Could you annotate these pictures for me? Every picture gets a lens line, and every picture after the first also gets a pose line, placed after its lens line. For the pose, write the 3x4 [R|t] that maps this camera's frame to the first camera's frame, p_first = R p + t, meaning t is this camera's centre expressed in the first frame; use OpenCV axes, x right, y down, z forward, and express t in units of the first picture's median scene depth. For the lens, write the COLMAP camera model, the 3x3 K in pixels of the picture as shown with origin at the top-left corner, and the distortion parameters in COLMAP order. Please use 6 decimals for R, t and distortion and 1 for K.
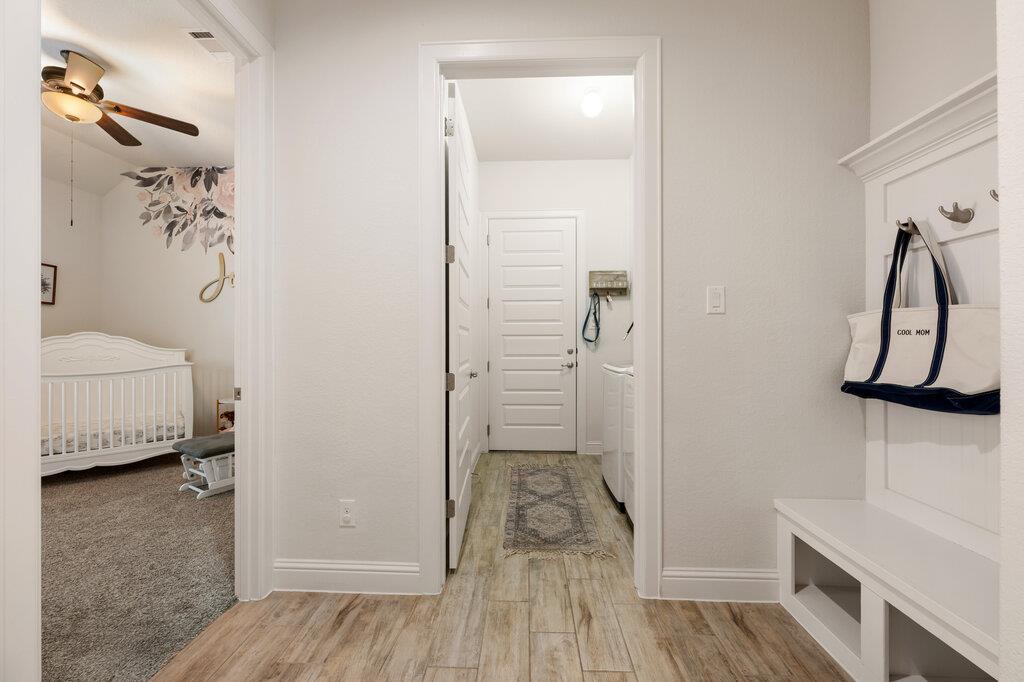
lens RADIAL K [[407.1, 0, 510.3], [0, 407.1, 341.0], [0, 0, 1]] dist [0.000052, 0.000072]
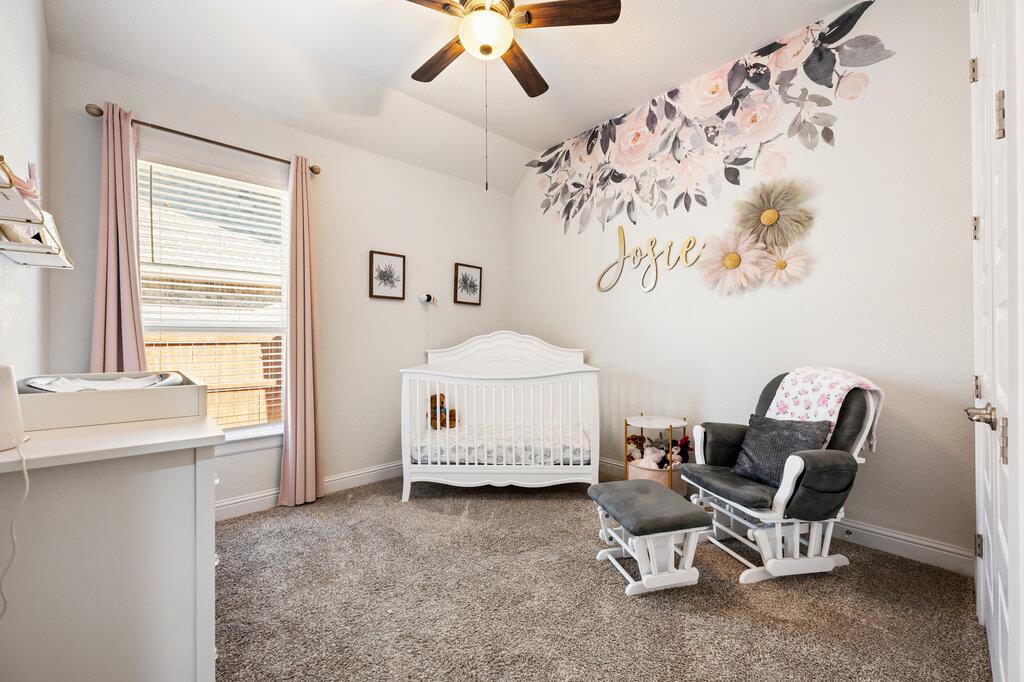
lens RADIAL K [[407.1, 0, 508.8], [0, 407.1, 339.3], [0, 0, 1]] dist [0.000052, 0.000072]
pose [[0.701577, -0.008302, -0.712546, -0.405657], [0.009476, 0.999952, -0.002321, -0.000640], [0.712531, -0.005124, 0.701622, 0.396328]]
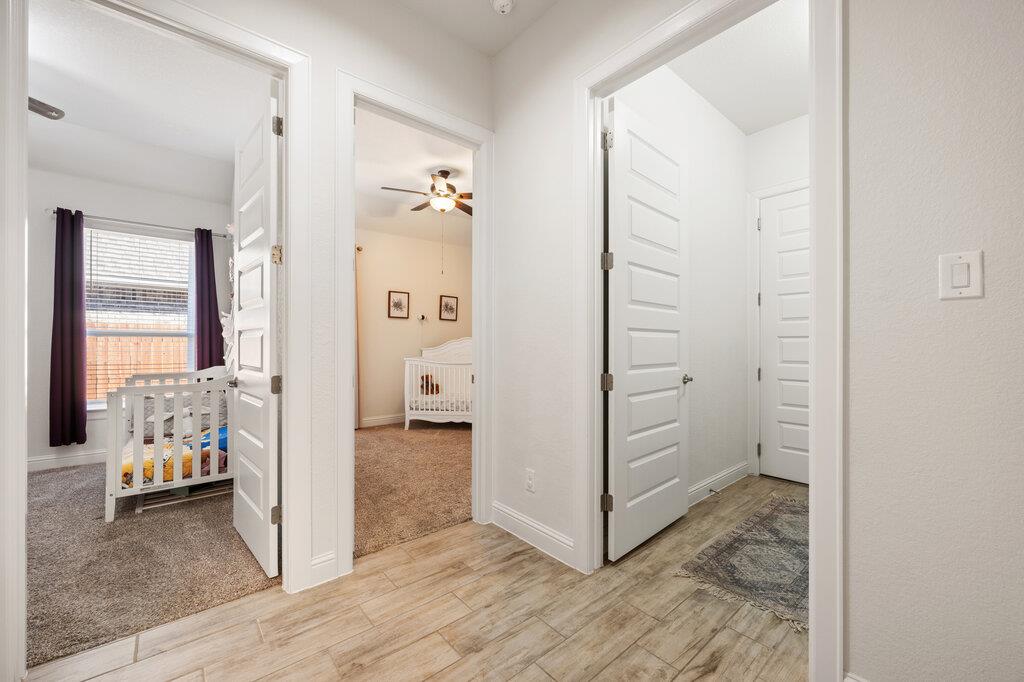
lens RADIAL K [[407.1, 0, 508.9], [0, 407.1, 343.7], [0, 0, 1]] dist [0.000052, 0.000072]
pose [[0.672328, 0.003037, -0.740247, 0.286095], [-0.003434, 0.999994, 0.000983, 0.000507], [0.740245, 0.001881, 0.672334, 0.062403]]
